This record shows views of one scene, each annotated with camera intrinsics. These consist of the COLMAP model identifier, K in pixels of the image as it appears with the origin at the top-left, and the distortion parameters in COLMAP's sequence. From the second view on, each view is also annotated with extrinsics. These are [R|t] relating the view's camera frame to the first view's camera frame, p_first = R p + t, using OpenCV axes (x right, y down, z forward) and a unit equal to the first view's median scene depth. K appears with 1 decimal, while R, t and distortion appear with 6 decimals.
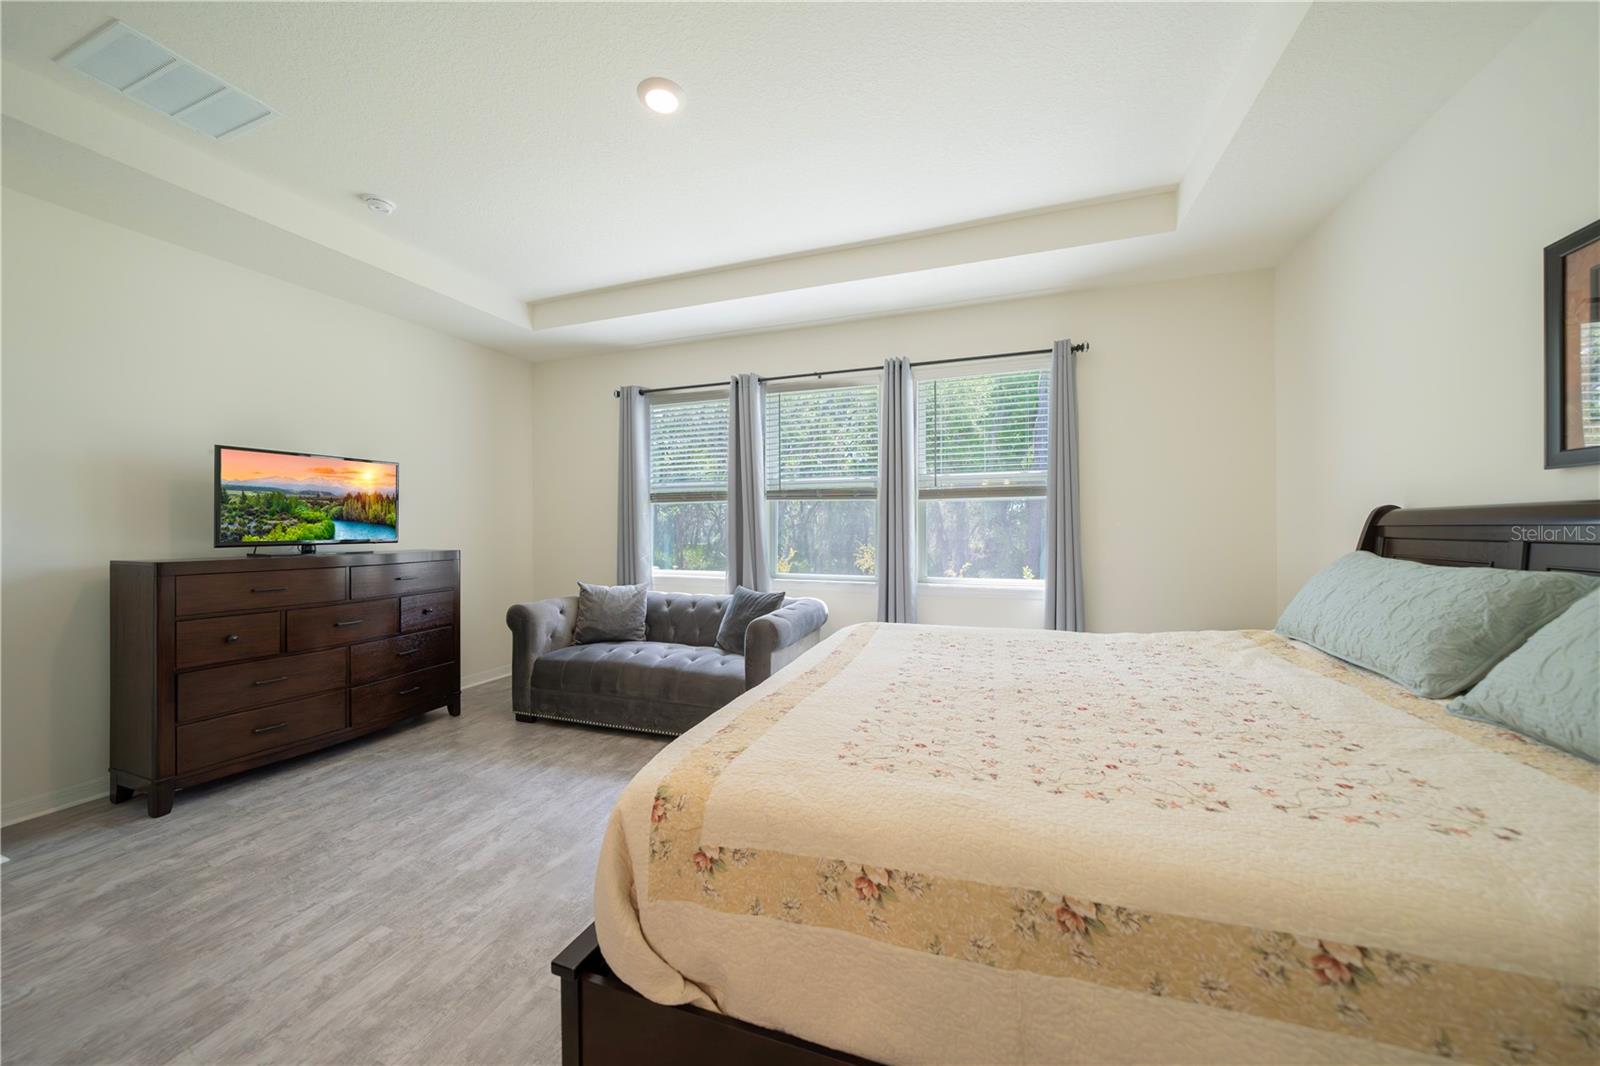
lens RADIAL K [[556.4, 0, 811.5], [0, 556.4, 528.2], [0, 0, 1]] dist [-0.007011, -0.000262]
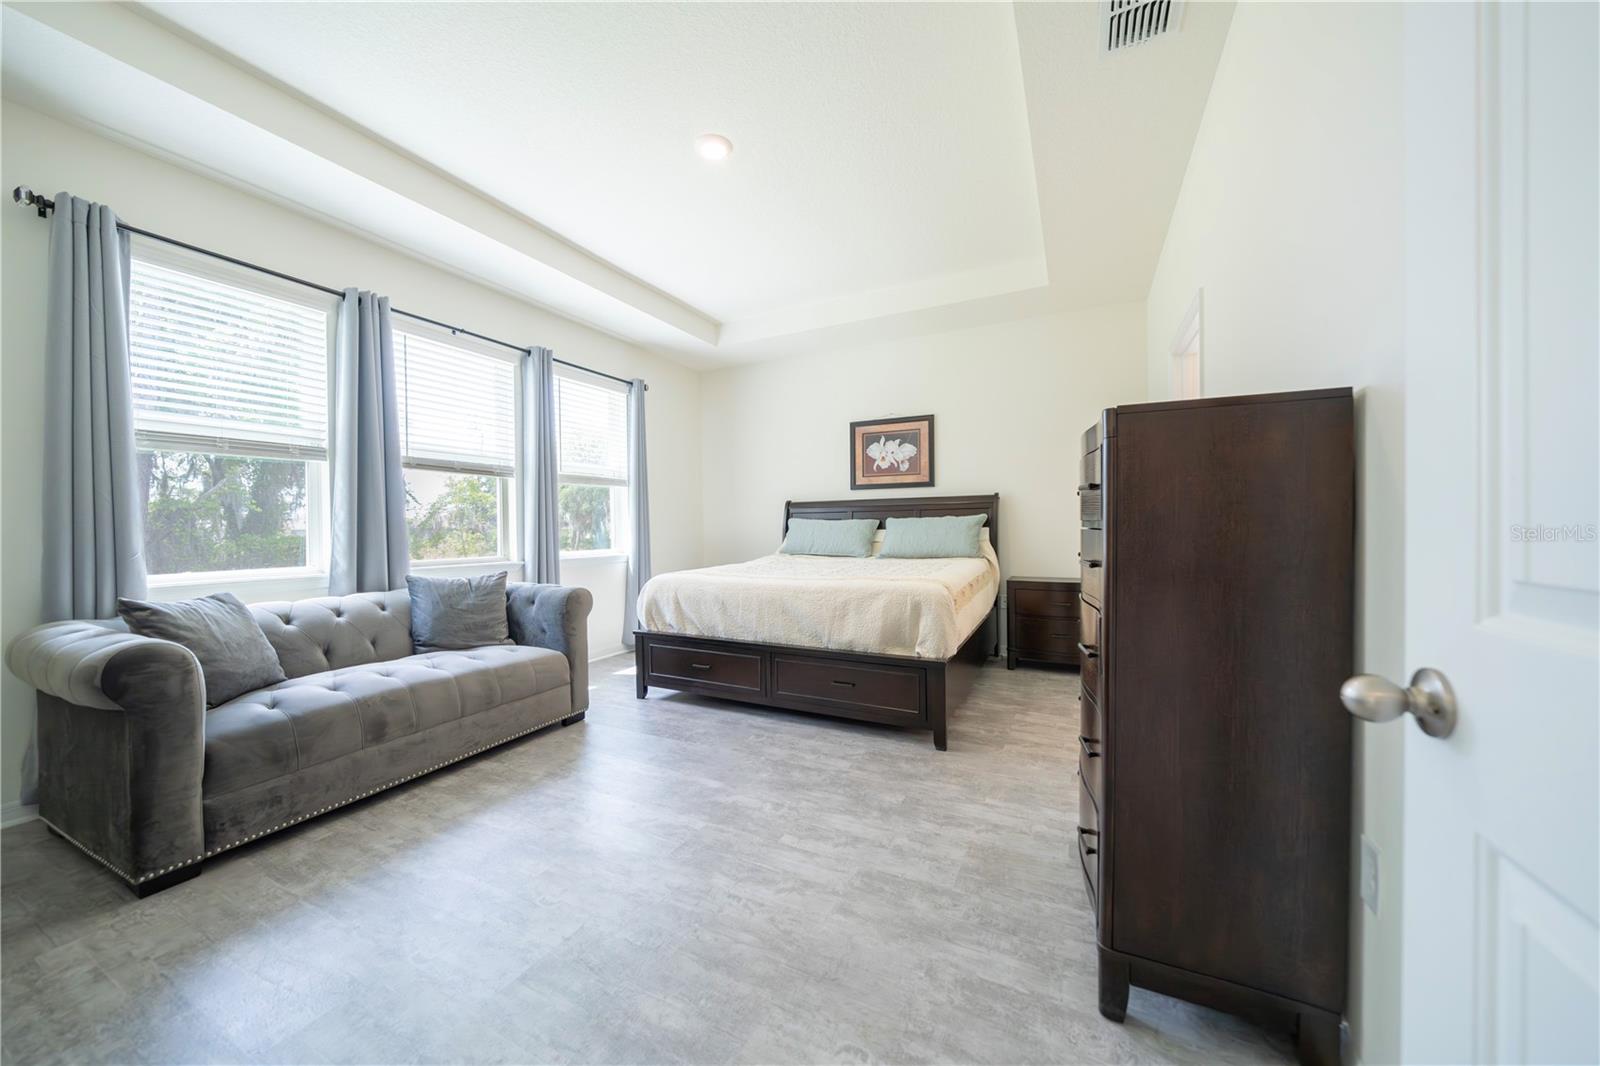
lens RADIAL K [[556.4, 0, 811.5], [0, 556.4, 528.2], [0, 0, 1]] dist [-0.007011, -0.000262]
pose [[0.113044, -0.007239, 0.993564, -1.496947], [0.012085, 0.999910, 0.005911, 0.073468], [-0.993516, 0.011339, 0.113121, 0.644334]]
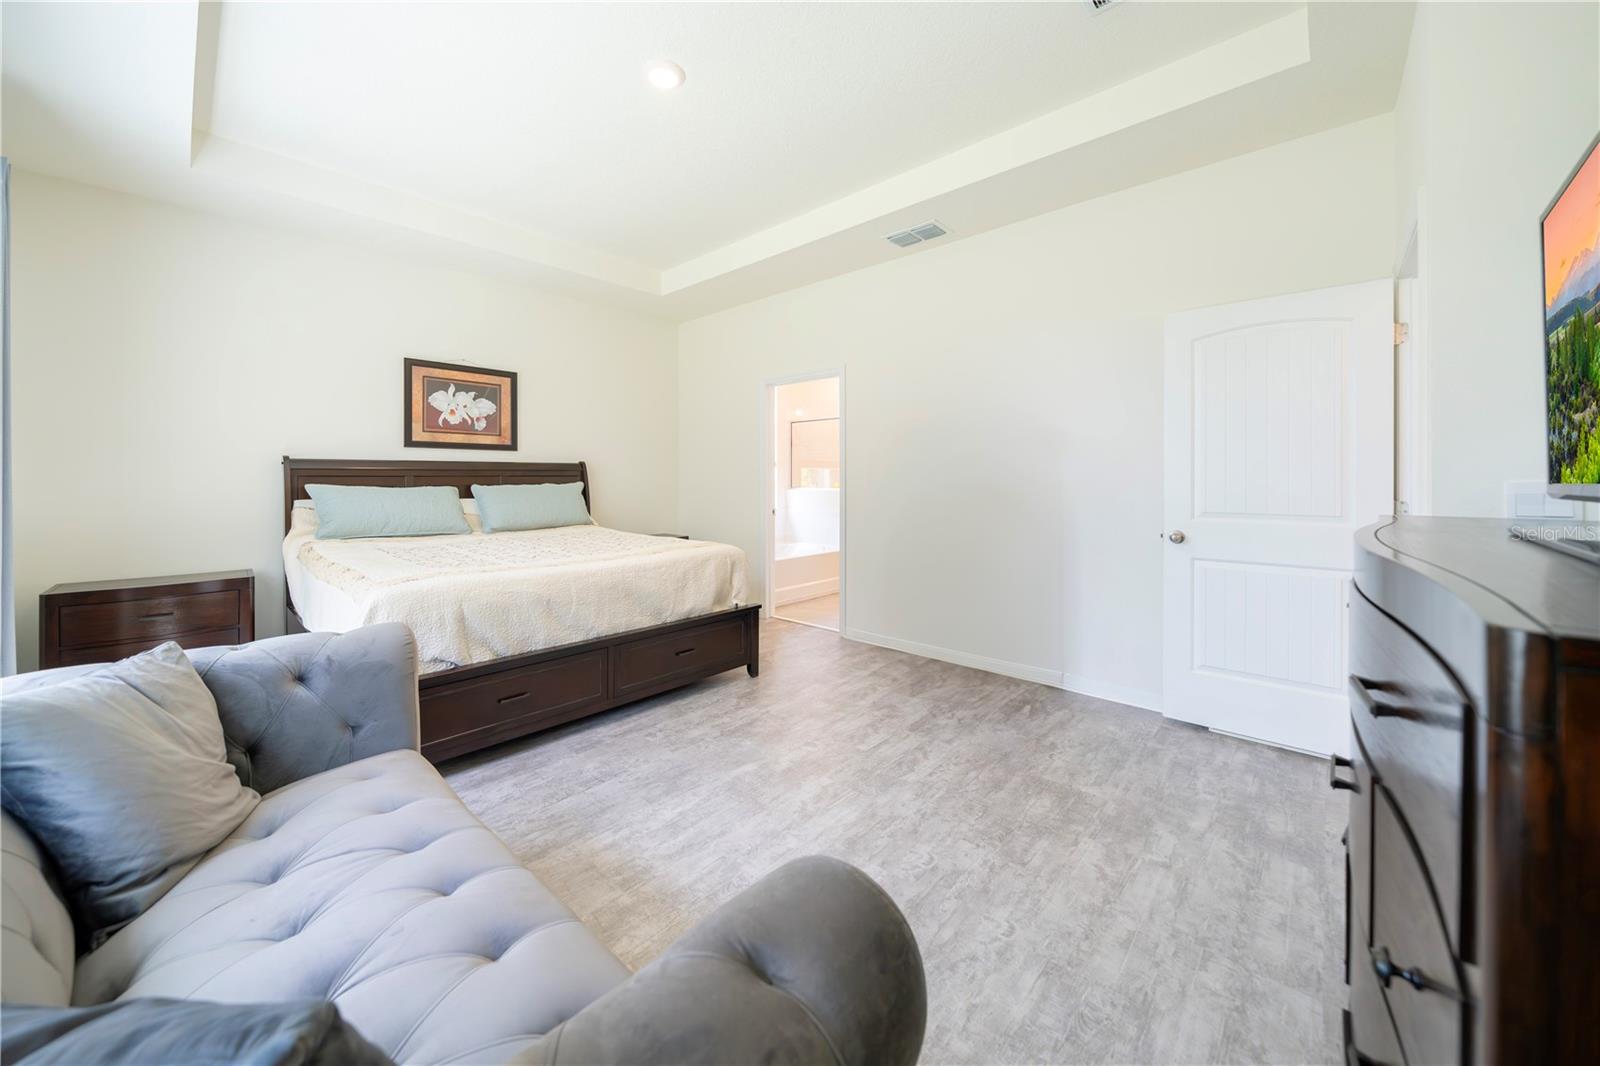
lens RADIAL K [[555.2, 0, 780.8], [0, 555.2, 476.5], [0, 0, 1]] dist [-0.000745, -0.000037]
pose [[-0.906907, 0.000140, 0.421331, -0.947450], [-0.000729, 0.999998, -0.001901, 0.021631], [-0.421330, -0.002031, -0.906905, 1.902546]]
